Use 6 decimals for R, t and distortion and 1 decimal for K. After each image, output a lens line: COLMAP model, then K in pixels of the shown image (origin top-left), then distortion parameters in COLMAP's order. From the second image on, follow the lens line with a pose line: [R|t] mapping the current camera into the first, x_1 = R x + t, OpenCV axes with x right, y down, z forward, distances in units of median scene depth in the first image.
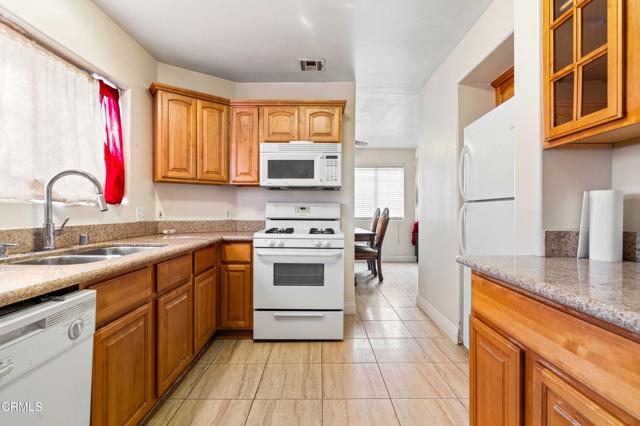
lens RADIAL K [[297.8, 0, 320.7], [0, 297.8, 211.6], [0, 0, 1]] dist [-0.001499, 0.000088]
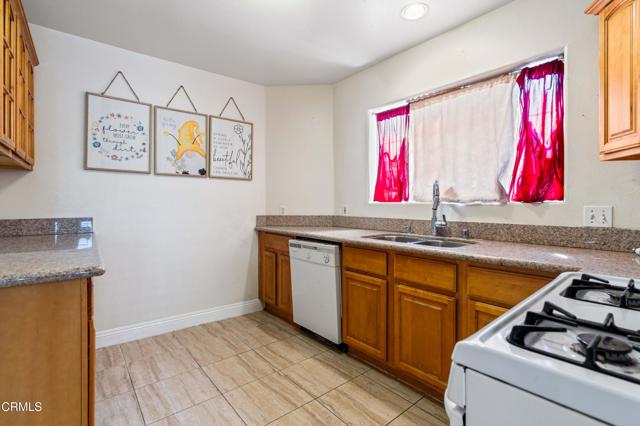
lens RADIAL K [[297.8, 0, 322.6], [0, 297.8, 207.1], [0, 0, 1]] dist [-0.001499, 0.000088]
pose [[-0.766130, -0.003642, -0.642676, 0.379863], [-0.008231, 0.999958, 0.004145, -0.012099], [0.642633, 0.008465, -0.766127, 1.479177]]
